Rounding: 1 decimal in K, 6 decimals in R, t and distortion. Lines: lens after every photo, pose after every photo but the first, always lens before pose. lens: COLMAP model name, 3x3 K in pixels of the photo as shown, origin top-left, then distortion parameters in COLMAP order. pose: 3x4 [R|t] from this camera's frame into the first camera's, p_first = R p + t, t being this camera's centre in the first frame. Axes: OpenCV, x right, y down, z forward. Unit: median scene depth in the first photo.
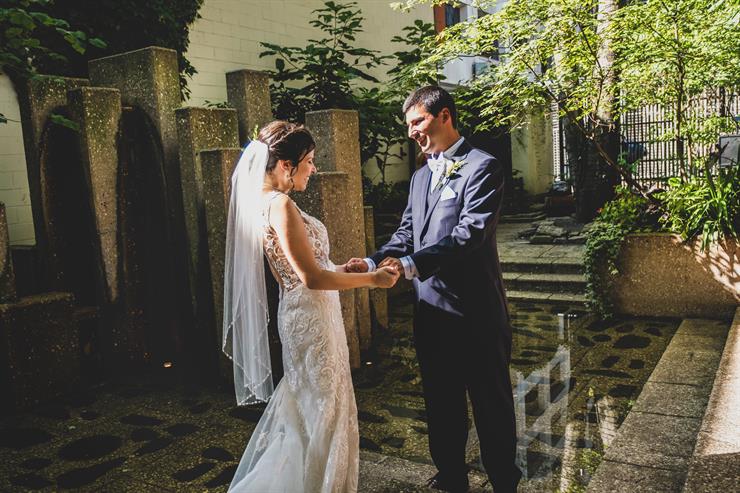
lens RADIAL K [[622.8, 0, 370.0], [0, 622.8, 246.5], [0, 0, 1]] dist [0.002532, 0.001139]
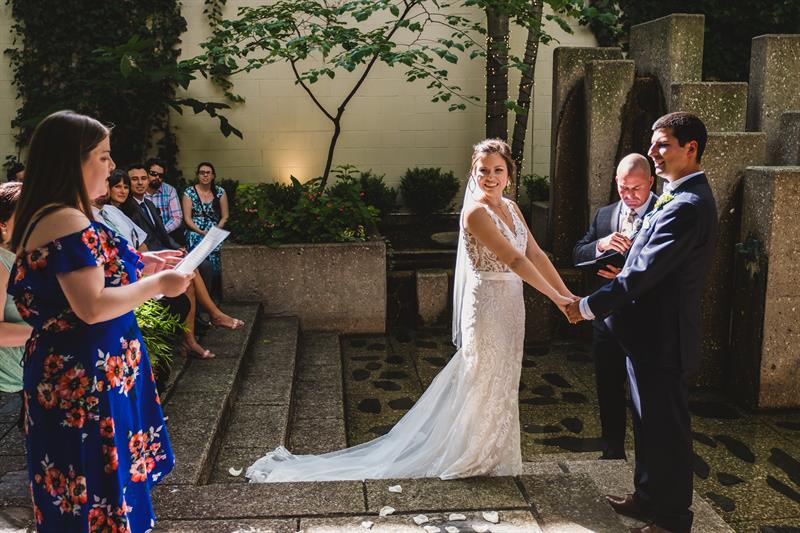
lens RADIAL K [[673.3, 0, 400.0], [0, 673.3, 266.5], [0, 0, 1]] dist [0.002532, 0.001139]
pose [[0.690132, 0.194718, -0.696996, 0.151976], [-0.138371, 0.980857, 0.137011, -0.026790], [0.710332, 0.001888, 0.703864, -0.016868]]
